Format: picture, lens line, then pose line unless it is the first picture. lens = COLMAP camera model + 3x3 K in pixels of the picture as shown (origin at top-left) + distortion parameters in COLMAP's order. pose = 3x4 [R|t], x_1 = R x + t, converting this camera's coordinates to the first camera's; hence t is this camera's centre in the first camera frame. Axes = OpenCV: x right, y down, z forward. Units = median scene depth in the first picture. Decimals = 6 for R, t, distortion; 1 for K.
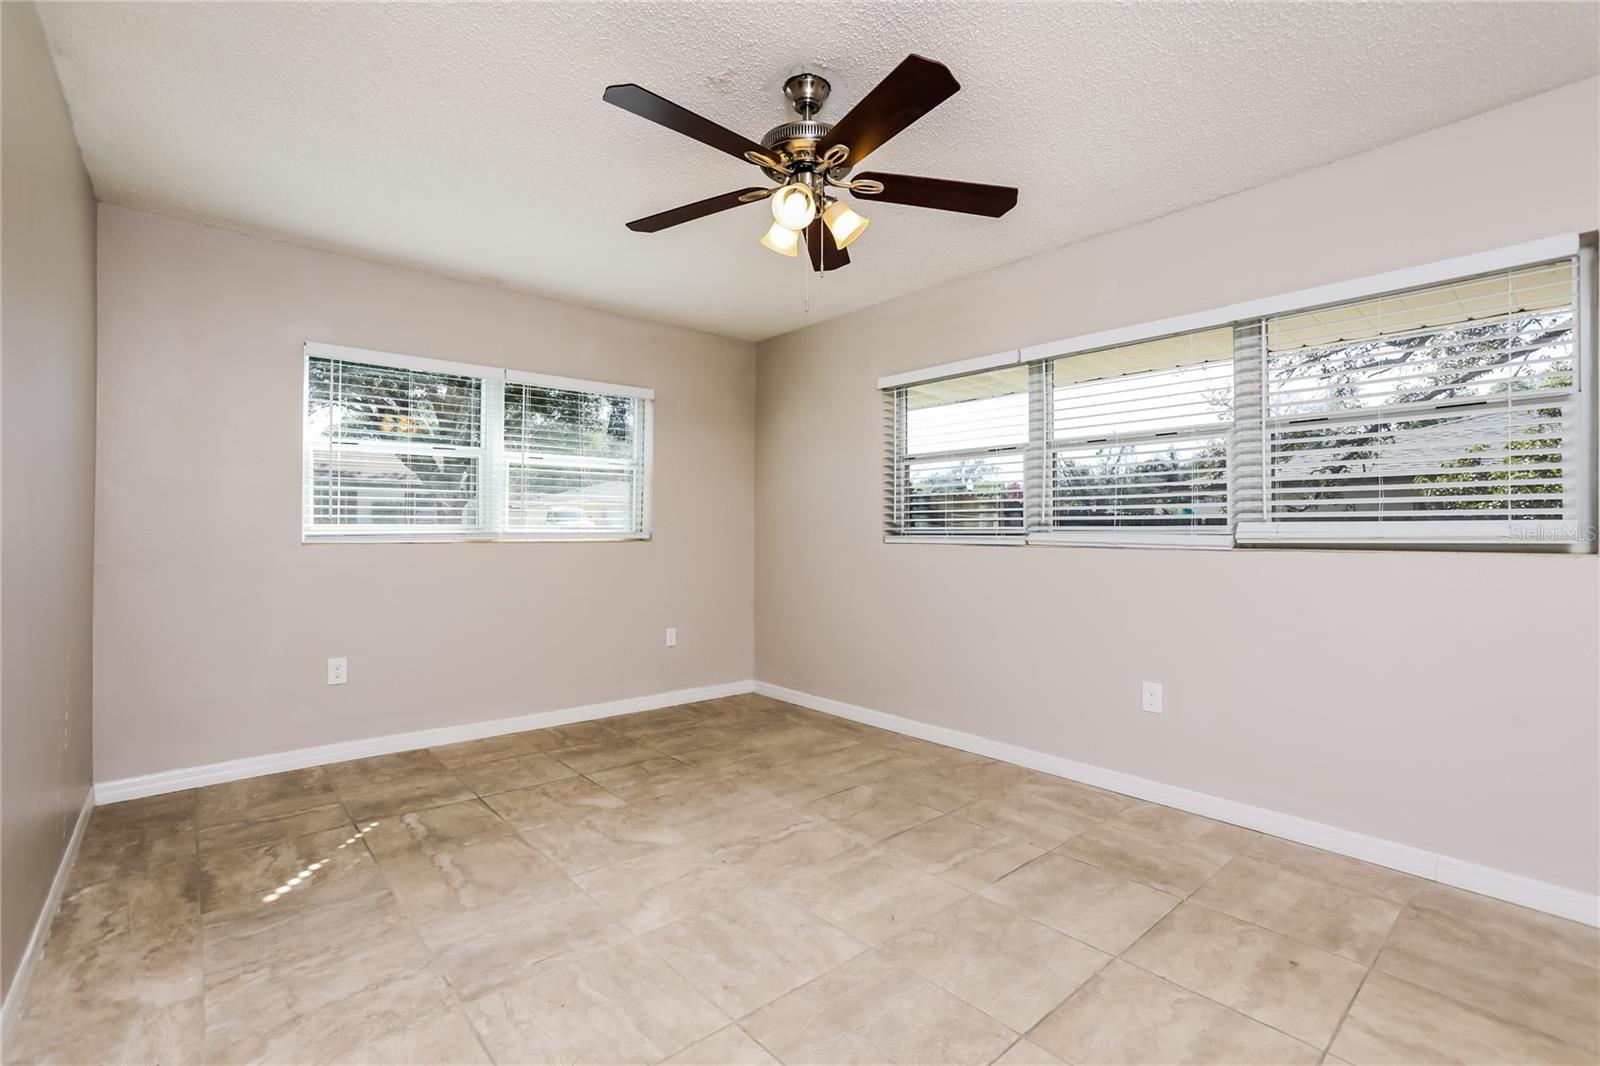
lens RADIAL K [[732.4, 0, 802.4], [0, 732.4, 533.7], [0, 0, 1]] dist [-0.016691, 0.002374]
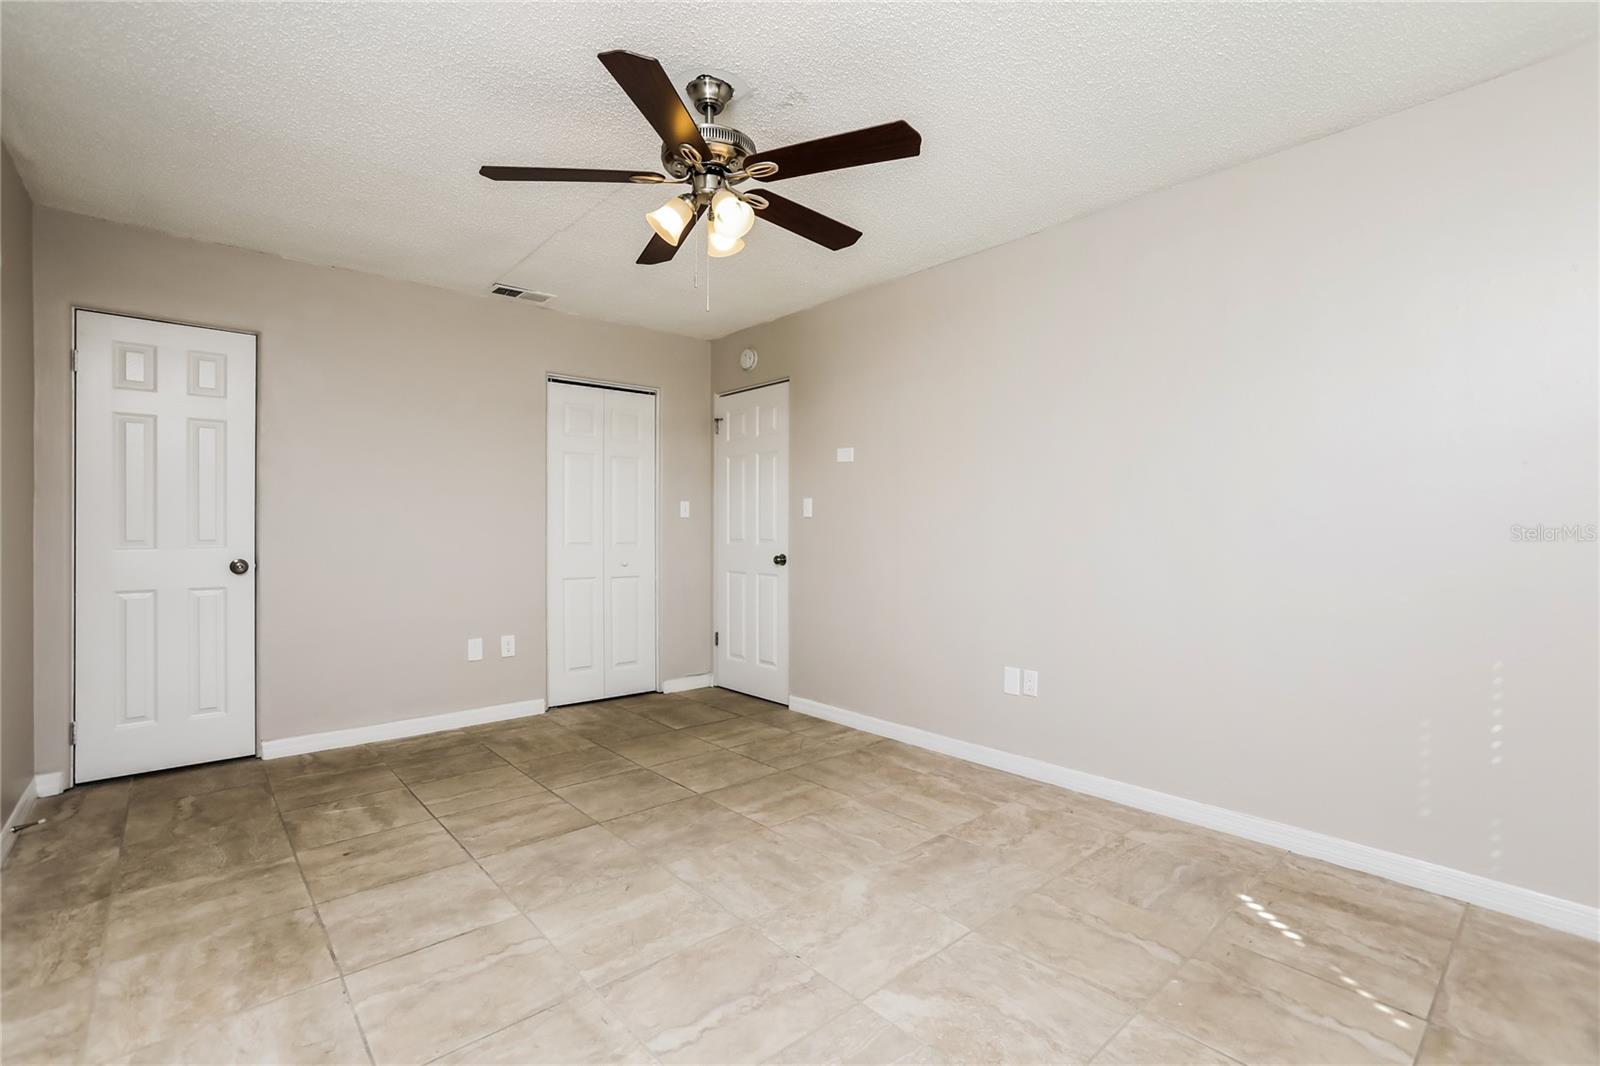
lens RADIAL K [[732.4, 0, 791.7], [0, 732.4, 532.8], [0, 0, 1]] dist [-0.016691, 0.002374]
pose [[-0.999946, -0.004913, 0.009170, -0.121469], [-0.004841, 0.999957, 0.007877, -0.003030], [-0.009208, 0.007832, -0.999927, 2.020226]]
